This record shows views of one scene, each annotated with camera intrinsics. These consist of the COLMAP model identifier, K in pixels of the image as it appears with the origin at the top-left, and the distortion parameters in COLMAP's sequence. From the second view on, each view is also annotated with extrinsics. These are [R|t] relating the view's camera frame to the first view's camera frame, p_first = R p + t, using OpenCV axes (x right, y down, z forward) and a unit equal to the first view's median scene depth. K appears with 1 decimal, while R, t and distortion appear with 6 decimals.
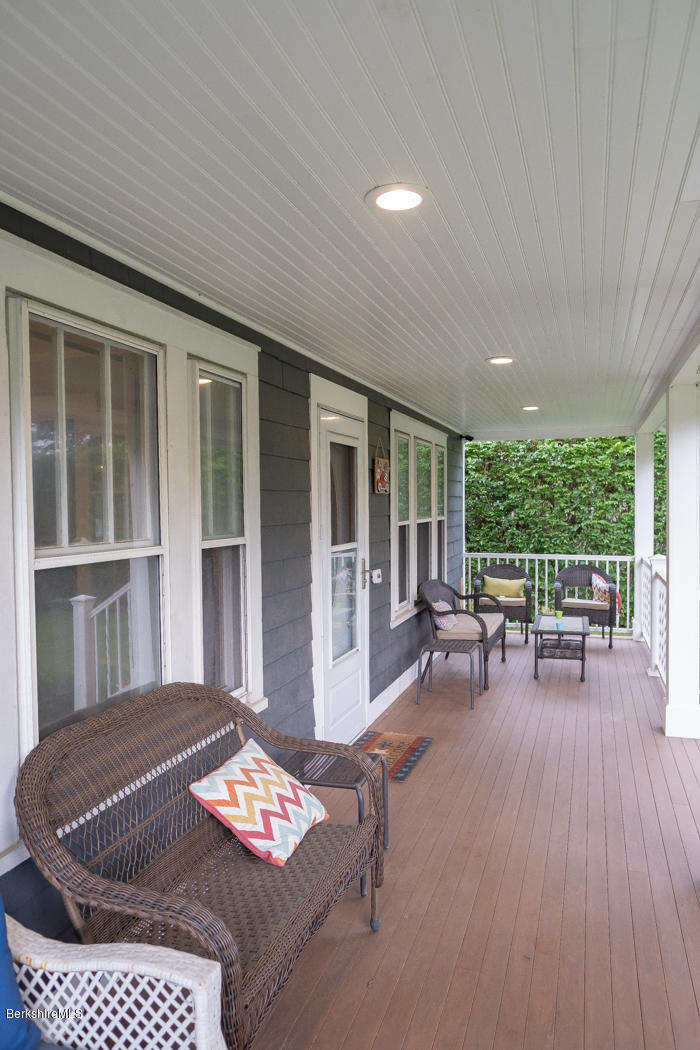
lens RADIAL K [[732.3, 0, 353.1], [0, 732.3, 533.1], [0, 0, 1]] dist [-0.011180, 0.001881]
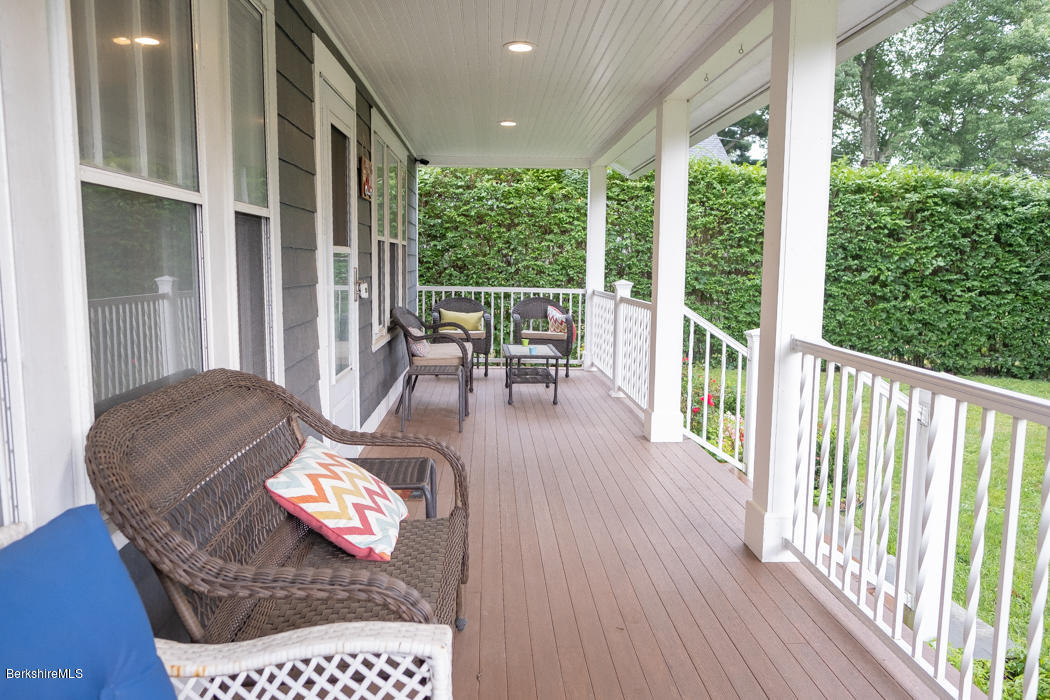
lens RADIAL K [[757.7, 0, 516.7], [0, 757.7, 359.6], [0, 0, 1]] dist [-0.012384, 0.008624]
pose [[0.938214, -0.023407, 0.345263, -0.141763], [-0.006815, 0.996267, 0.086061, 0.076387], [-0.345989, -0.083097, 0.934552, 0.069919]]
